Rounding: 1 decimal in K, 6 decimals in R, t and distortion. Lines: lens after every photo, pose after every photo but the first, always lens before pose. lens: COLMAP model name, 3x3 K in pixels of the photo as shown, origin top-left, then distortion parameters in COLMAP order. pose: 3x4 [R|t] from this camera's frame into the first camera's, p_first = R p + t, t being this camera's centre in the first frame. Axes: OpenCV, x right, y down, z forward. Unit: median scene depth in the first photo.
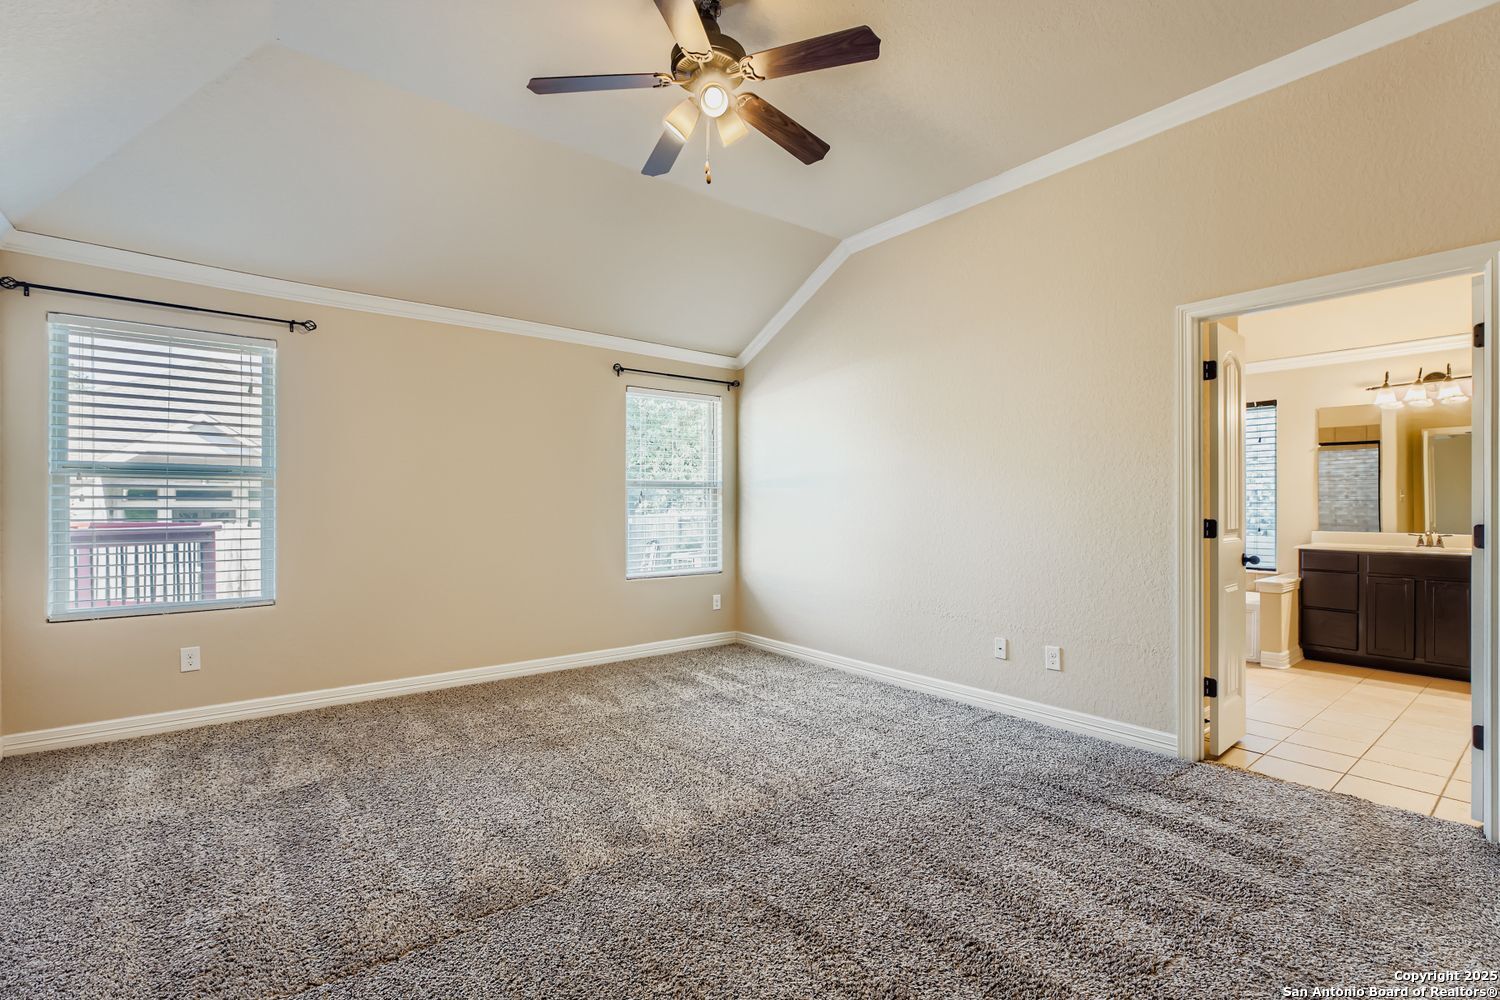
lens RADIAL K [[684.4, 0, 757.9], [0, 684.4, 510.8], [0, 0, 1]] dist [-0.001879, -0.000526]
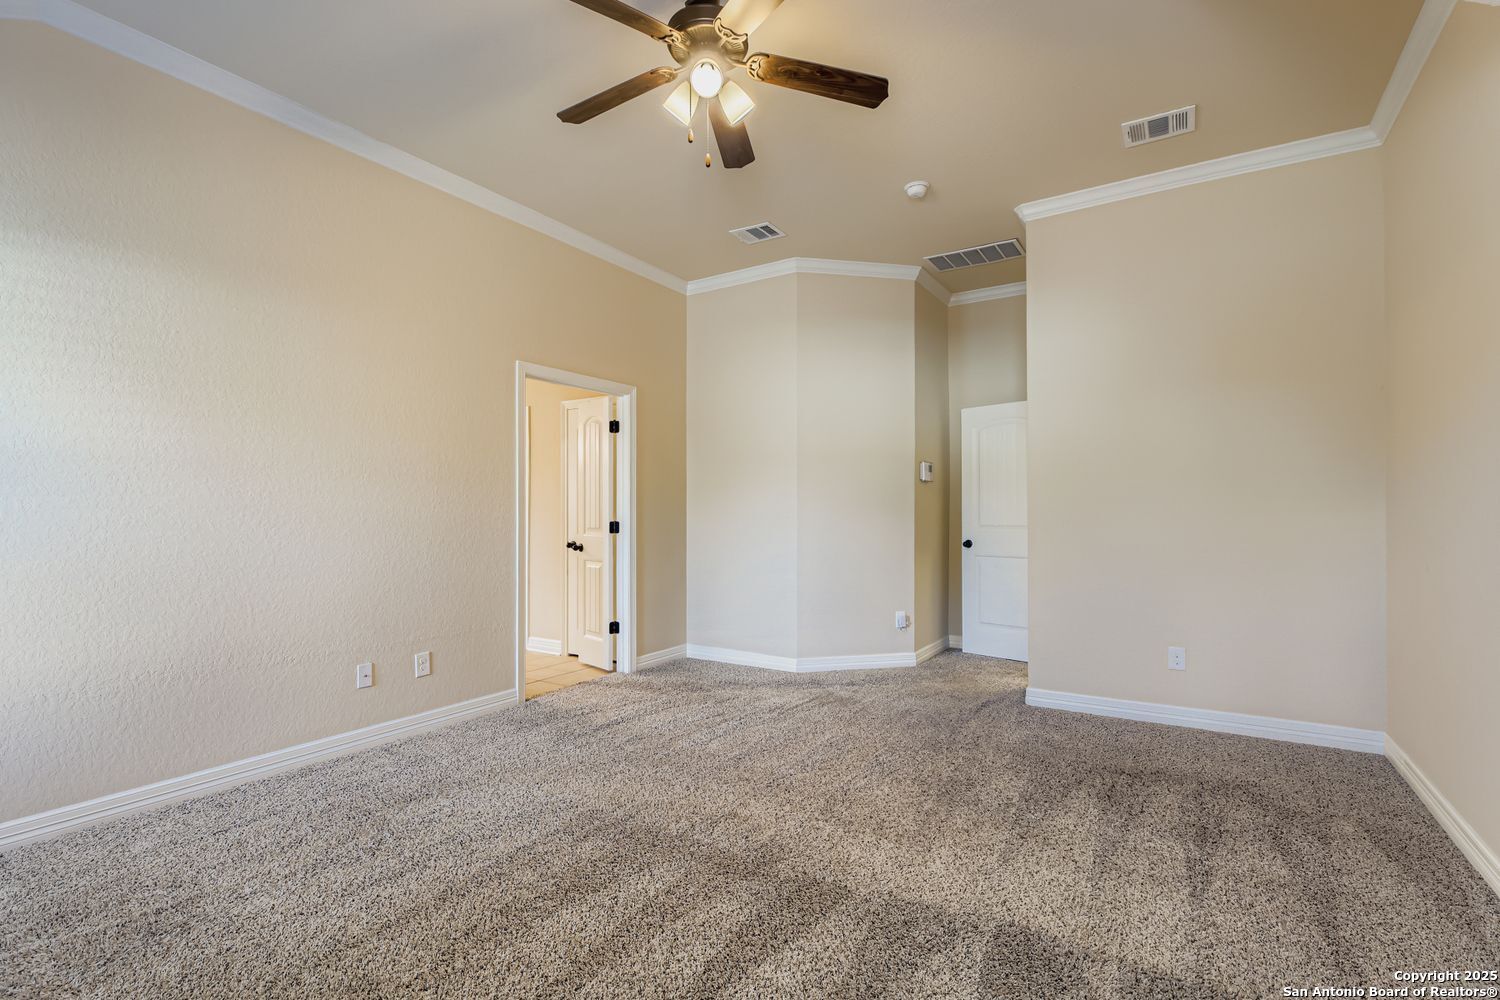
lens RADIAL K [[684.4, 0, 757.9], [0, 684.4, 510.8], [0, 0, 1]] dist [-0.001879, -0.000526]
pose [[-0.318243, 0.002071, 0.948007, -0.713642], [0.007792, 0.999970, 0.000431, -0.006556], [-0.947977, 0.007524, -0.318250, 0.901684]]
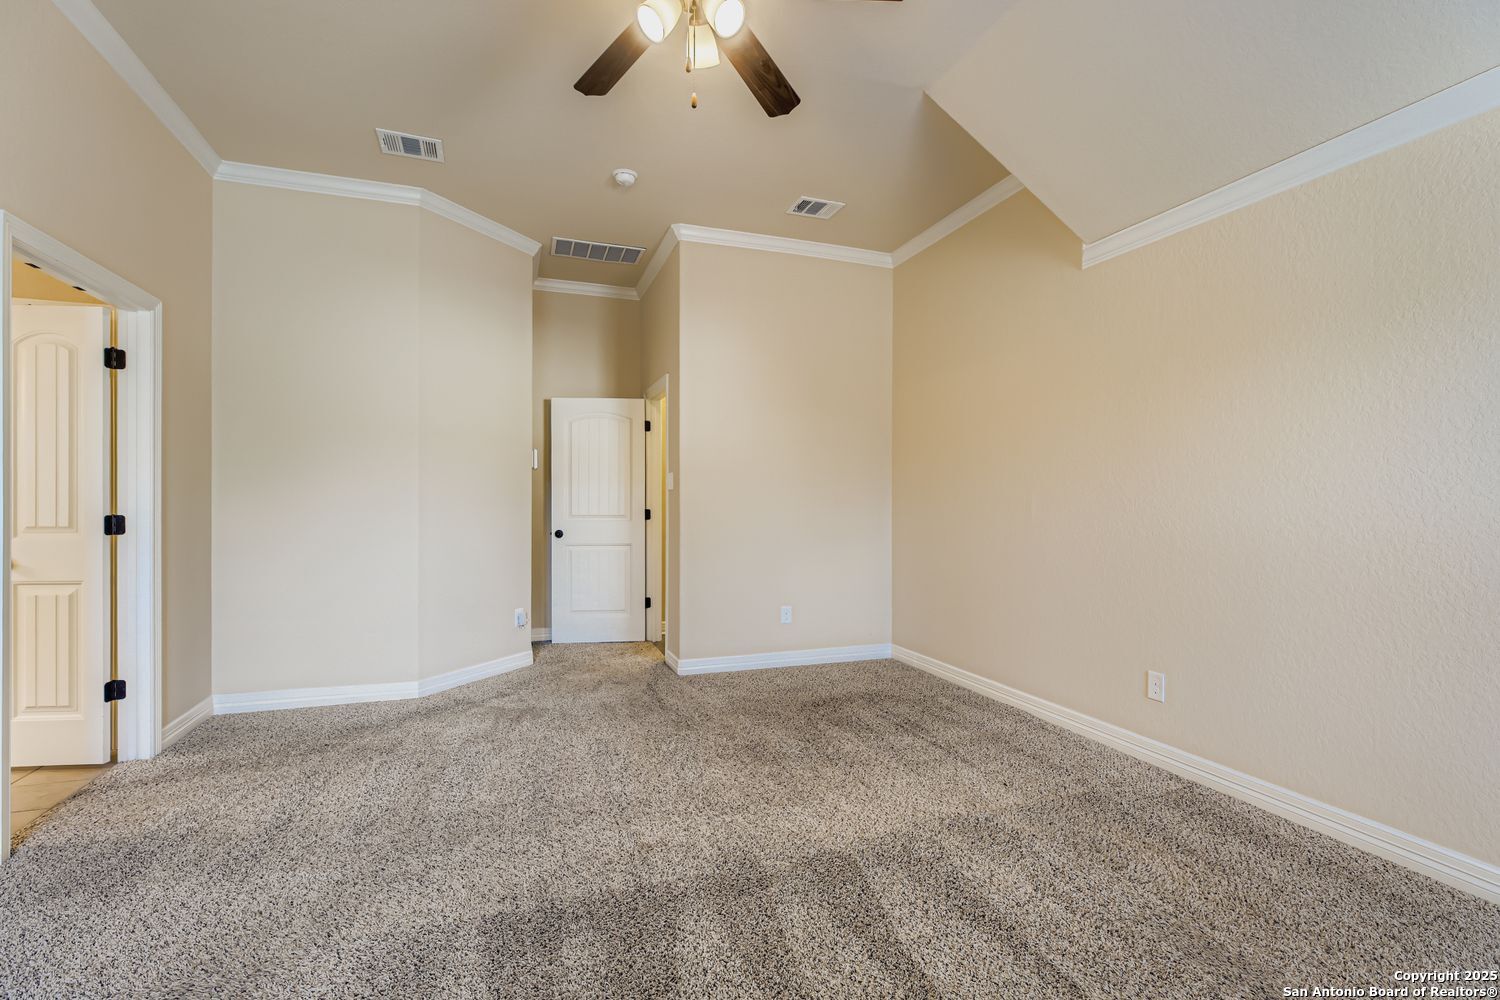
lens RADIAL K [[682.0, 0, 747.6], [0, 682.0, 506.0], [0, 0, 1]] dist [-0.000218, 0.000162]
pose [[-0.940788, -0.003971, 0.338971, -0.299937], [-0.000309, 0.999941, 0.010859, -0.007432], [-0.338994, 0.010111, -0.940734, 1.277731]]
